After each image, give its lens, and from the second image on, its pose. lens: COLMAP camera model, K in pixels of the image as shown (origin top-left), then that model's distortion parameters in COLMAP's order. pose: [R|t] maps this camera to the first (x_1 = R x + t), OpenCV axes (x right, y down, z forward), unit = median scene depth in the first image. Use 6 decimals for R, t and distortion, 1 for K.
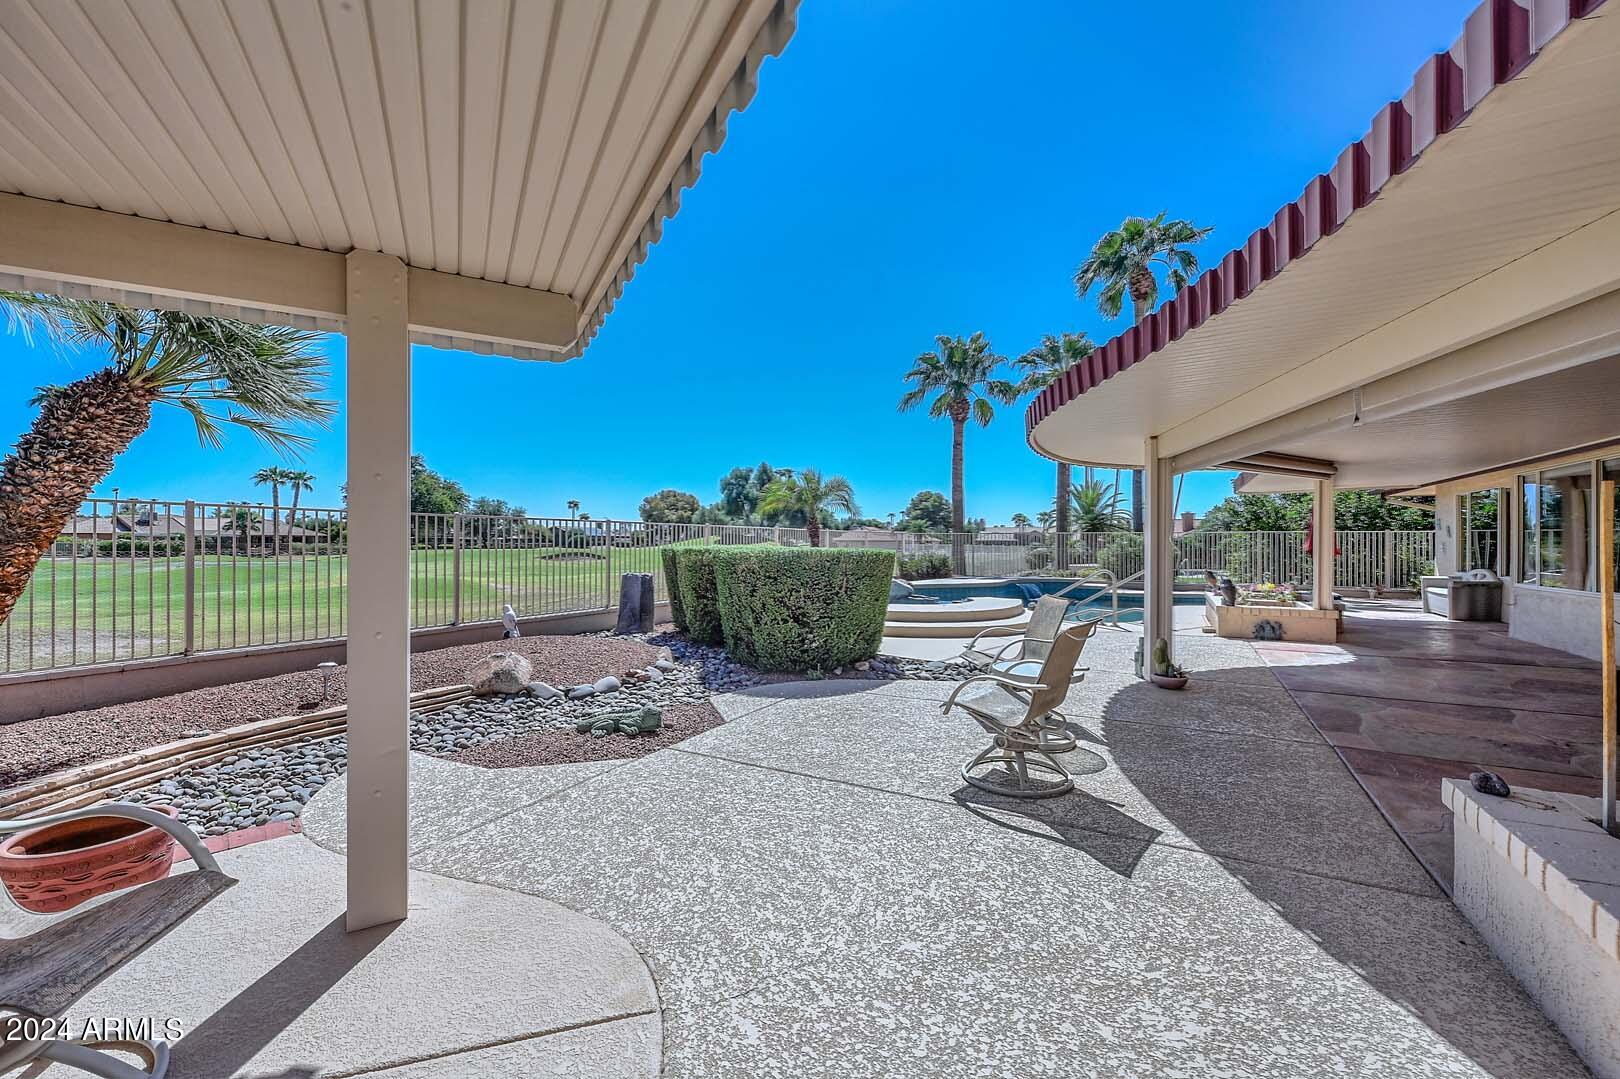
lens RADIAL K [[631.1, 0, 809.7], [0, 631.1, 546.2], [0, 0, 1]] dist [0.005600, -0.002586]
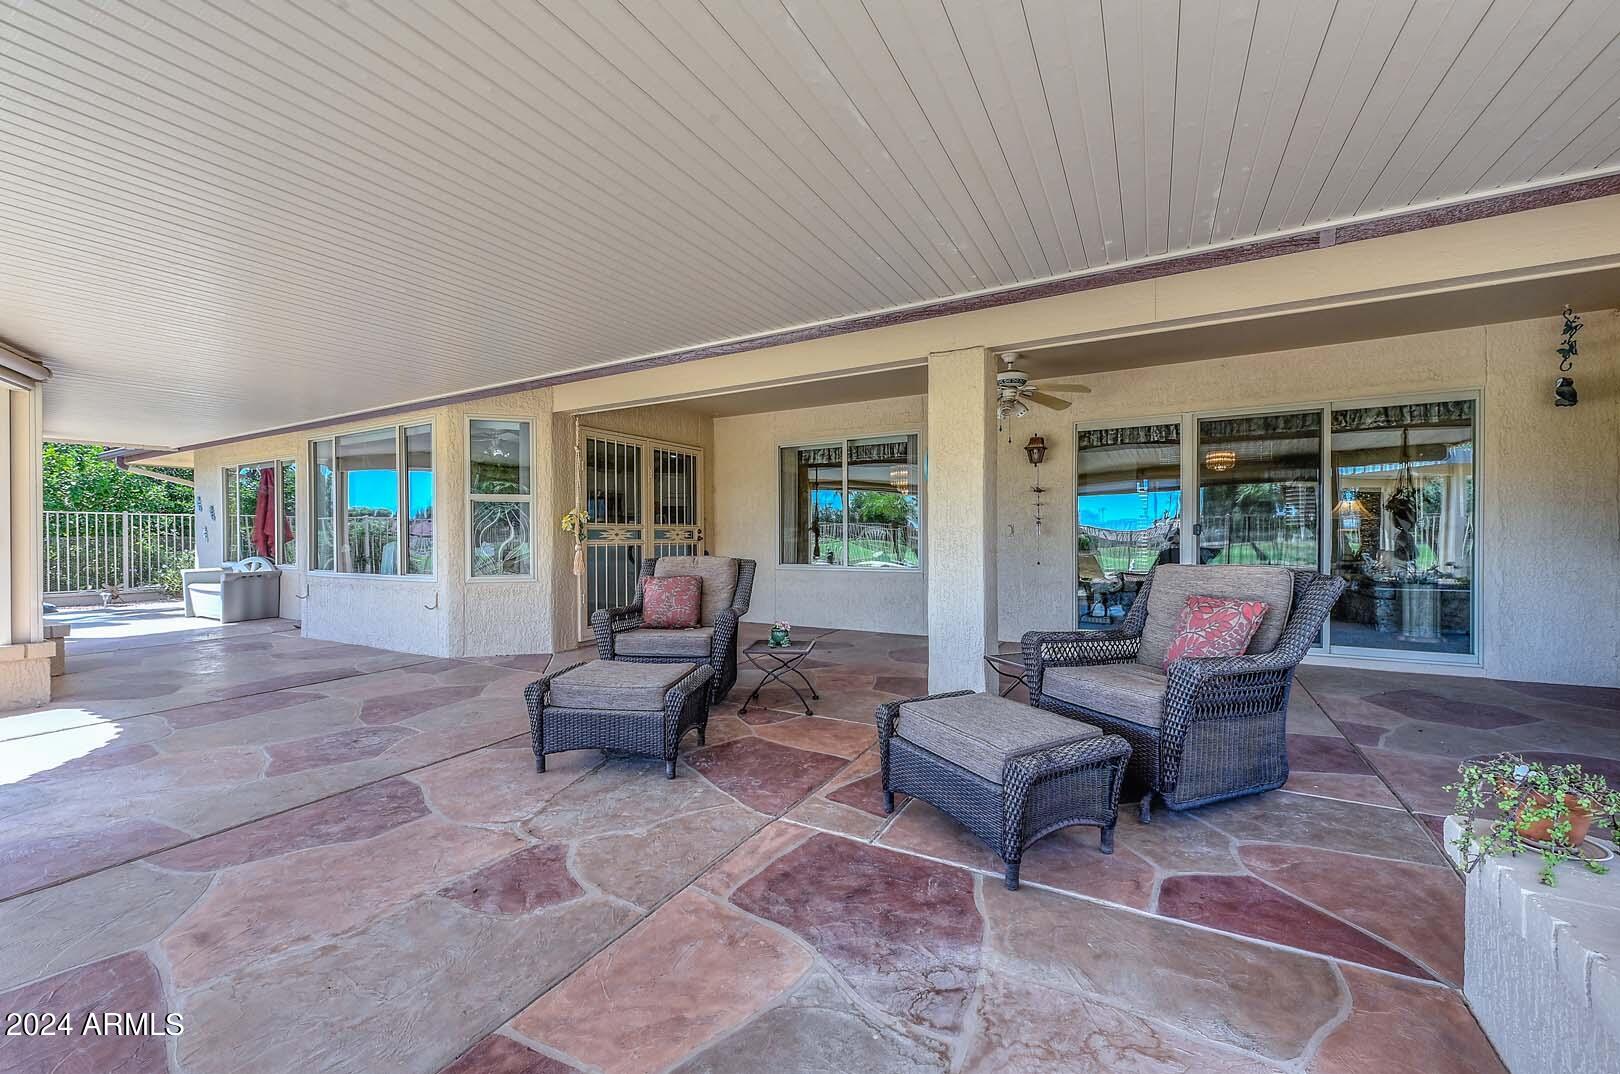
lens RADIAL K [[634.7, 0, 801.4], [0, 634.7, 538.1], [0, 0, 1]] dist [0.002515, -0.000380]
pose [[0.003417, -0.007090, 0.999969, 0.091334], [0.010055, 0.999925, 0.007055, 0.005020], [-0.999944, 0.010031, 0.003488, 0.111771]]
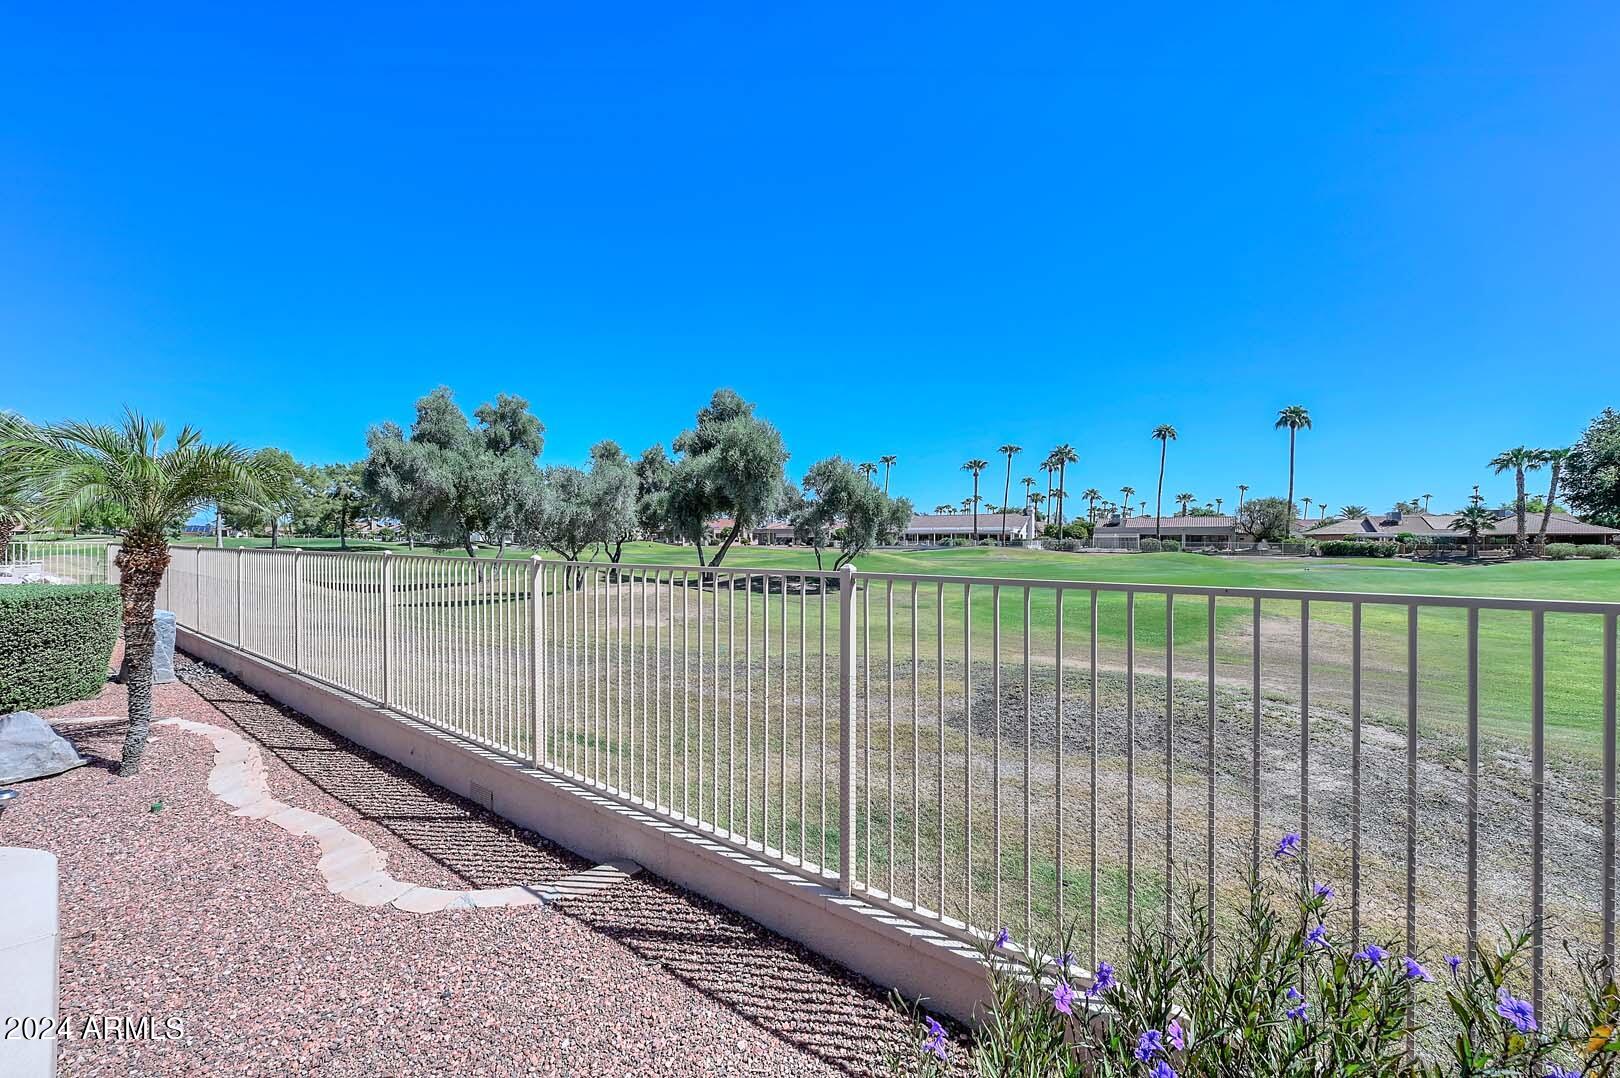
lens RADIAL K [[634.7, 0, 799.3], [0, 634.7, 546.6], [0, 0, 1]] dist [0.002515, -0.000380]
pose [[-0.139776, 0.010397, -0.990129, 0.174114], [-0.005656, 0.999920, 0.011298, -0.018425], [0.990167, 0.007180, -0.139706, 0.665629]]
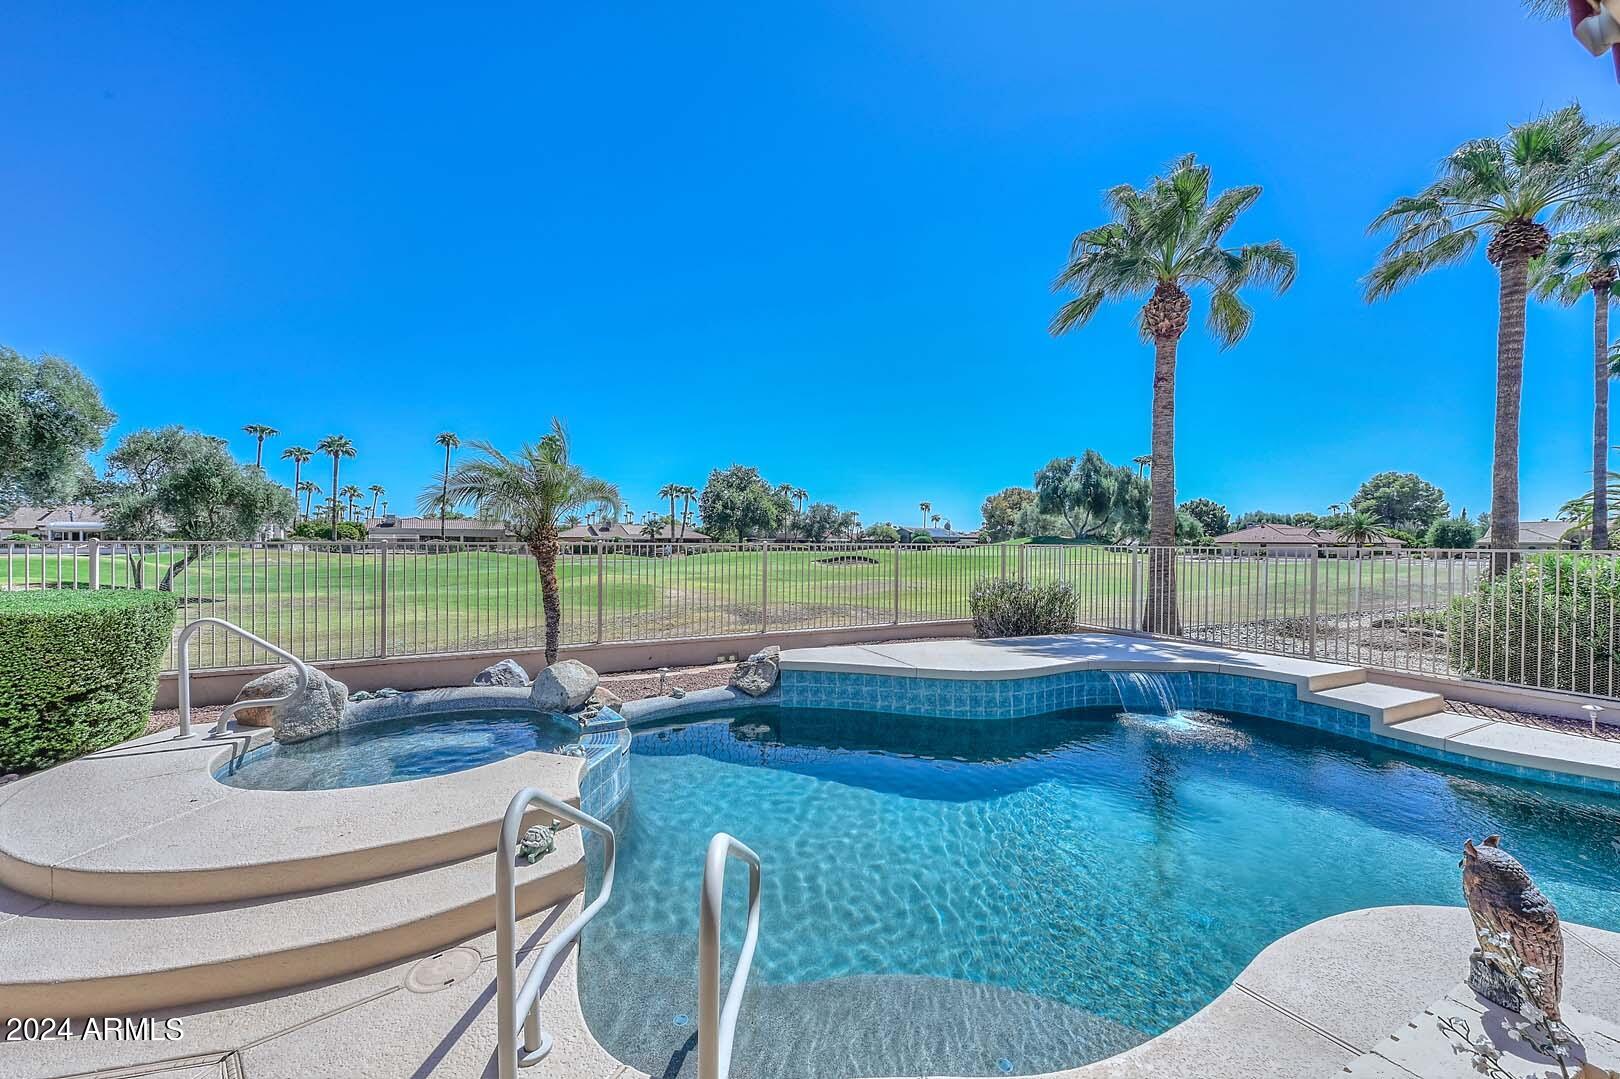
lens RADIAL K [[631.1, 0, 811.7], [0, 631.1, 545.2], [0, 0, 1]] dist [0.005600, -0.002586]
pose [[0.835178, 0.004695, -0.549960, 0.224424], [-0.005738, 0.999984, -0.000177, -0.013401], [0.549950, 0.003303, 0.835191, 0.304752]]
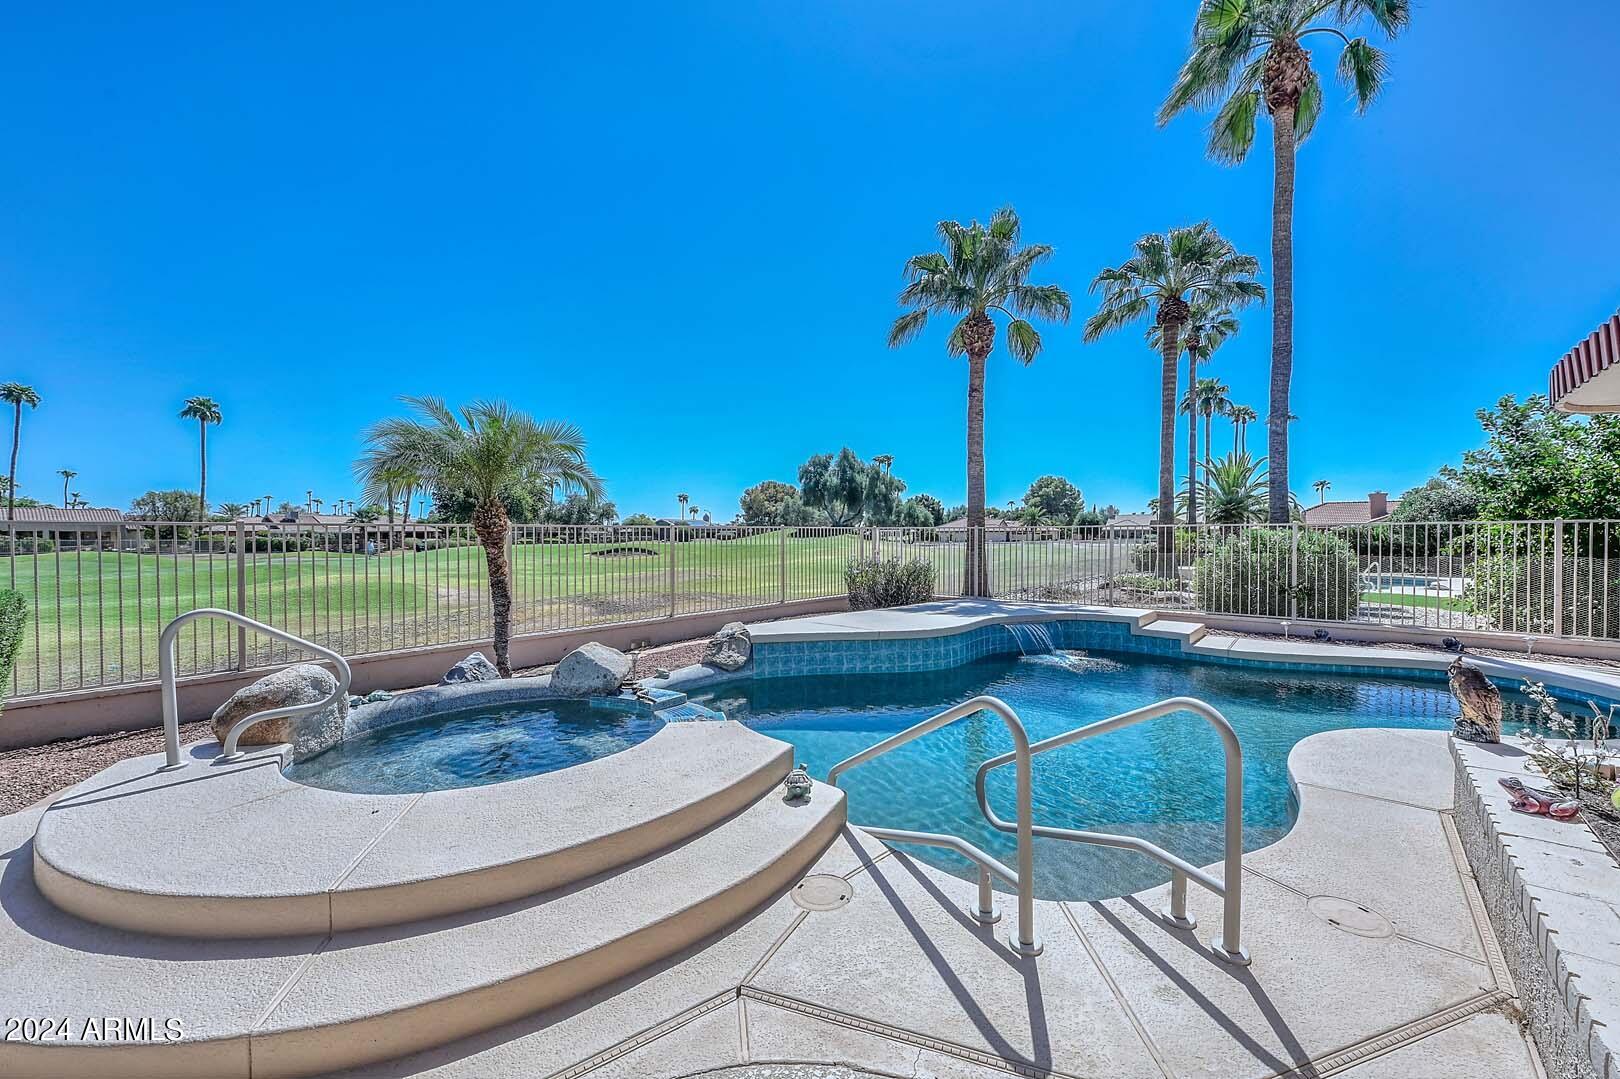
lens RADIAL K [[631.1, 0, 815.6], [0, 631.1, 543.3], [0, 0, 1]] dist [0.005600, -0.002586]
pose [[0.982799, -0.004376, -0.184626, 0.152794], [0.006193, 0.999938, 0.009267, -0.007580], [0.184573, -0.010251, 0.982765, 0.258910]]
